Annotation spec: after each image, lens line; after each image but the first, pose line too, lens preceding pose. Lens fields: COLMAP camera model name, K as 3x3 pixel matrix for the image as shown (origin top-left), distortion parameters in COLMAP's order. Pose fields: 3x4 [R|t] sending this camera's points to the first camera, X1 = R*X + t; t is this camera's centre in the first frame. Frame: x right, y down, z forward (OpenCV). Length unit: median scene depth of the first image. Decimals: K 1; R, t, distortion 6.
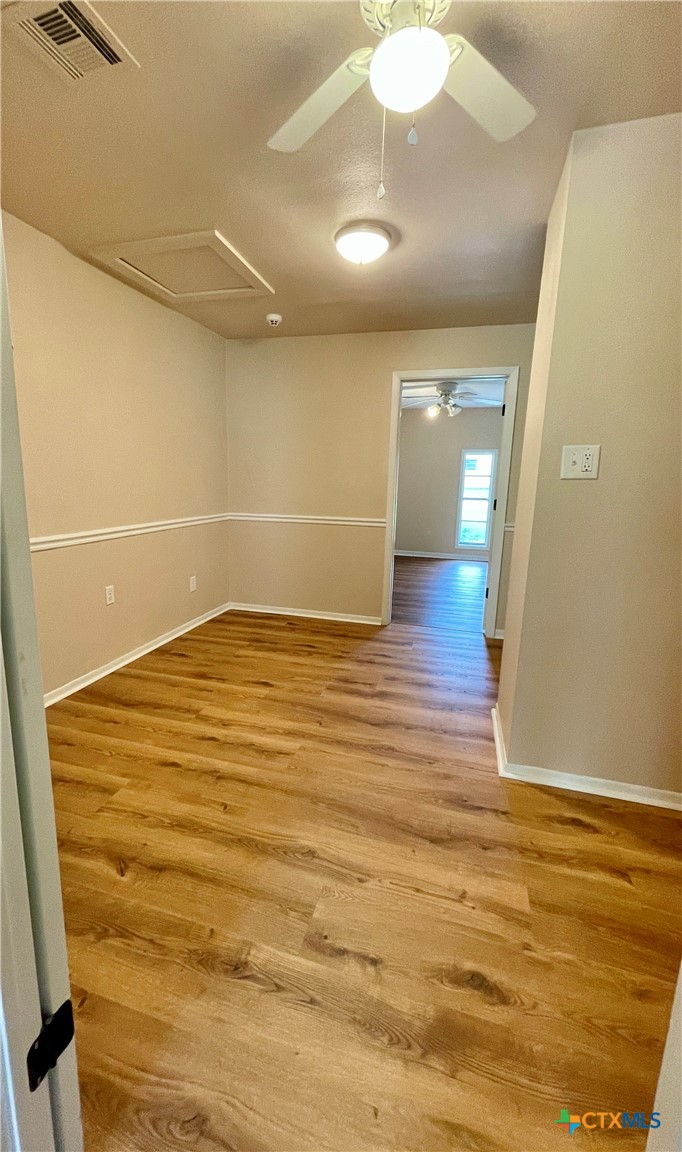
lens RADIAL K [[462.8, 0, 319.8], [0, 462.8, 573.4], [0, 0, 1]] dist [0.001041, 0.000016]
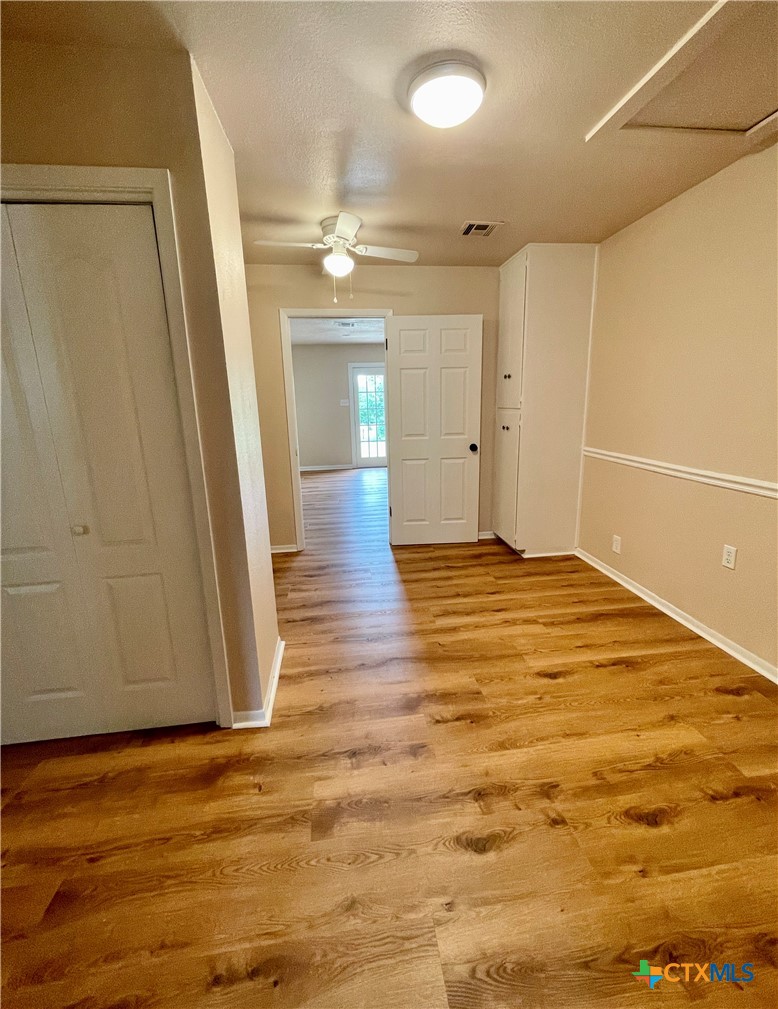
lens RADIAL K [[440.0, 0, 390.2], [0, 440.0, 503.3], [0, 0, 1]] dist [-0.000168, -0.000075]
pose [[-0.910499, 0.097059, -0.401960, 0.452314], [-0.077880, 0.914417, 0.397211, -0.344153], [0.406112, 0.392965, -0.825016, 1.557395]]
